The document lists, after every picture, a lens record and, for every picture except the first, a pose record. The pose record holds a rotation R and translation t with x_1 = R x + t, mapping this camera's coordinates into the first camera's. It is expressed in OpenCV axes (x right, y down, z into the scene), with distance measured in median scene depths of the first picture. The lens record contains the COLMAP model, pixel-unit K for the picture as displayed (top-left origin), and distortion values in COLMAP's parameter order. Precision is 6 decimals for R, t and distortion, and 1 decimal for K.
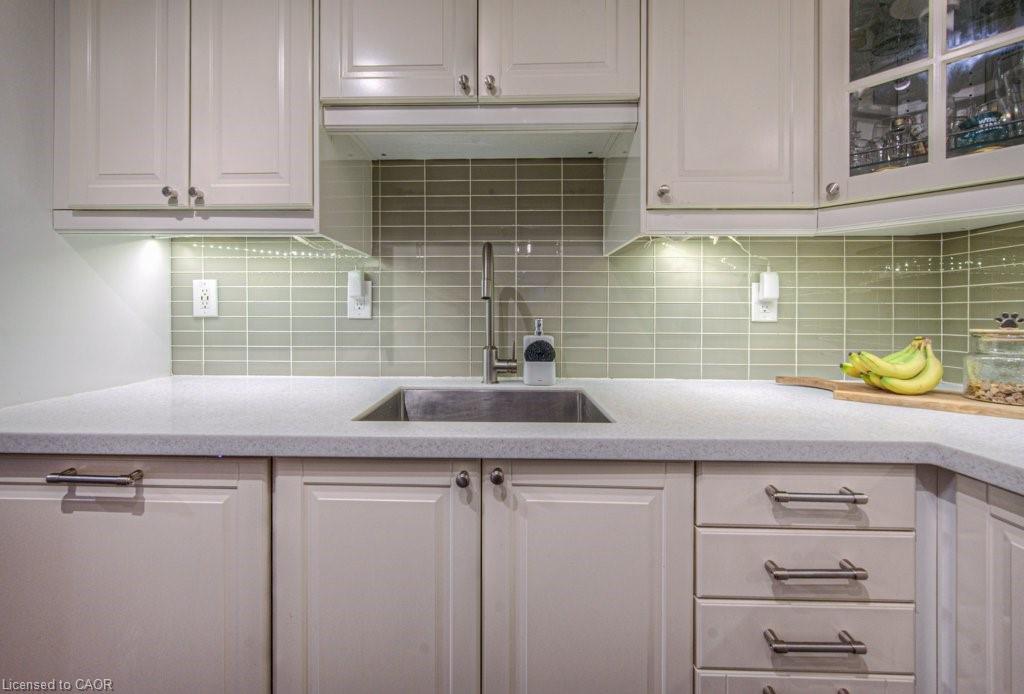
lens RADIAL K [[428.1, 0, 490.2], [0, 428.1, 312.8], [0, 0, 1]] dist [-0.002528, 0.000261]
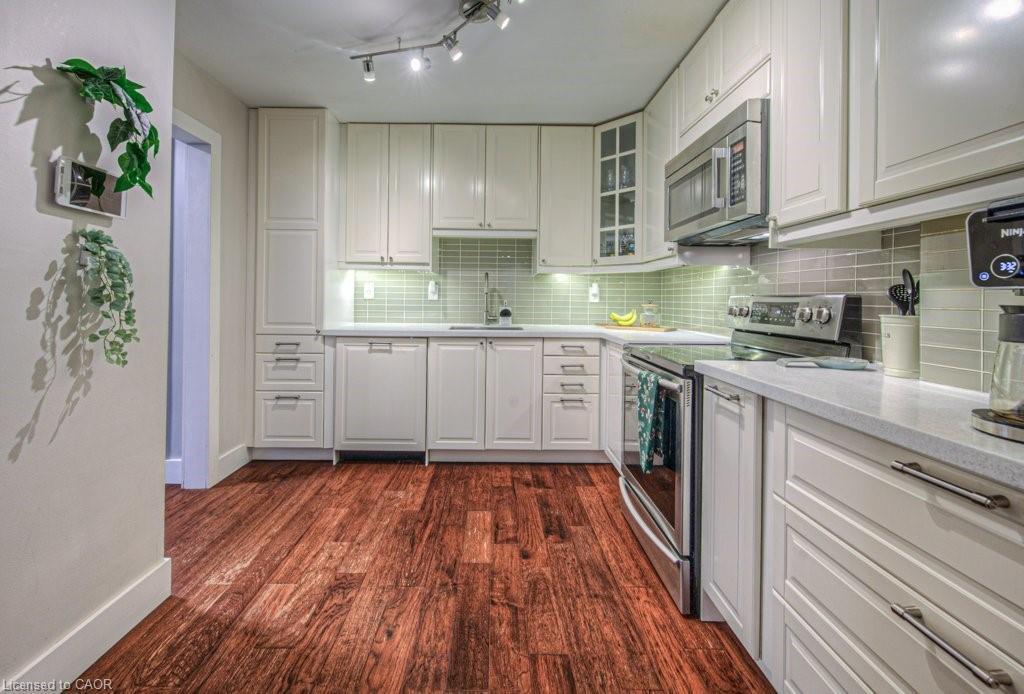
lens RADIAL K [[428.1, 0, 492.2], [0, 428.1, 286.6], [0, 0, 1]] dist [-0.002528, 0.000261]
pose [[0.999139, 0.010045, 0.040255, -0.087765], [-0.009017, 0.999631, -0.025631, -0.004469], [-0.040498, 0.025246, 0.998861, -1.919141]]
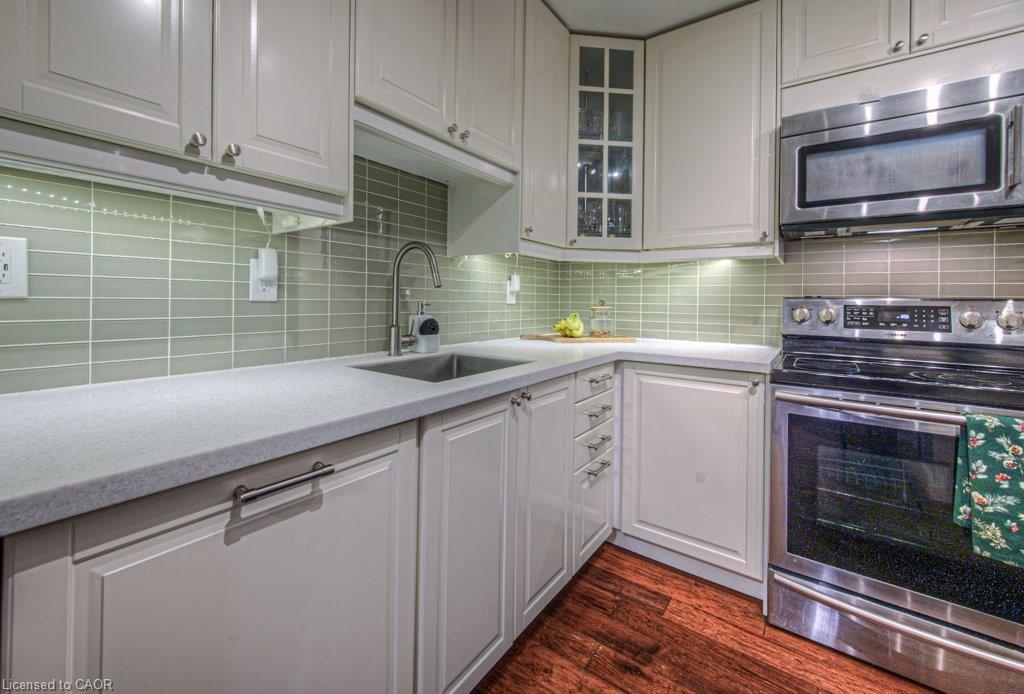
lens RADIAL K [[428.1, 0, 494.7], [0, 428.1, 296.8], [0, 0, 1]] dist [-0.002528, 0.000261]
pose [[0.572127, 0.011305, 0.820087, -1.001768], [-0.015601, 0.999874, -0.002900, -0.001869], [-0.820017, -0.011135, 0.572231, 0.099744]]
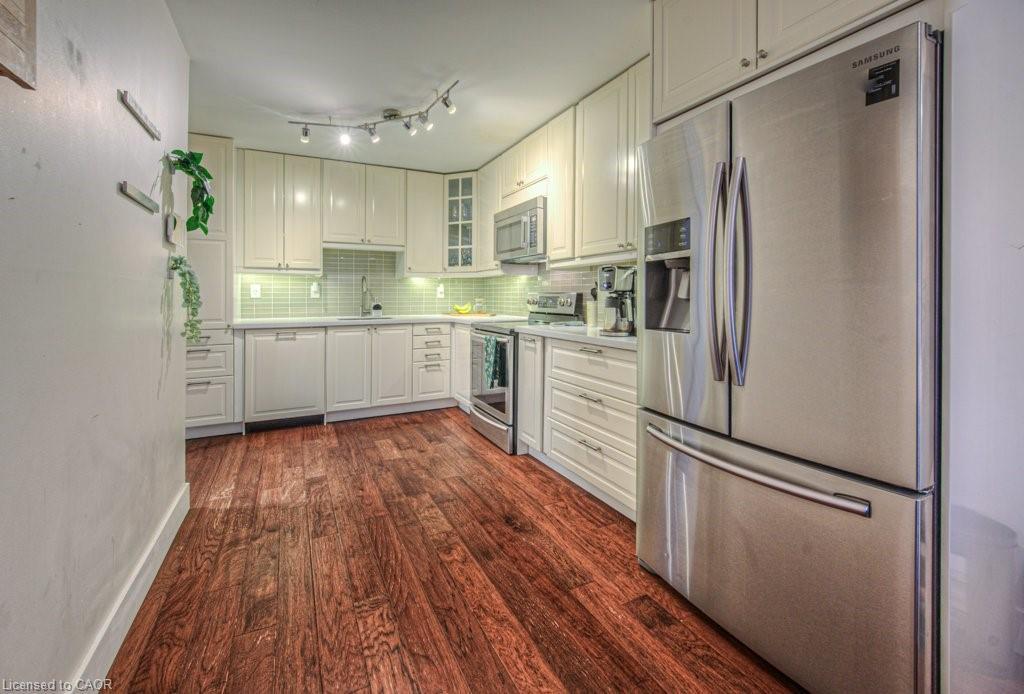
lens RADIAL K [[428.1, 0, 496.4], [0, 428.1, 285.5], [0, 0, 1]] dist [-0.002528, 0.000261]
pose [[0.881697, 0.006048, 0.471778, -0.786994], [0.003231, 0.999817, -0.018856, -0.018602], [-0.471806, 0.018150, 0.881516, -2.945178]]
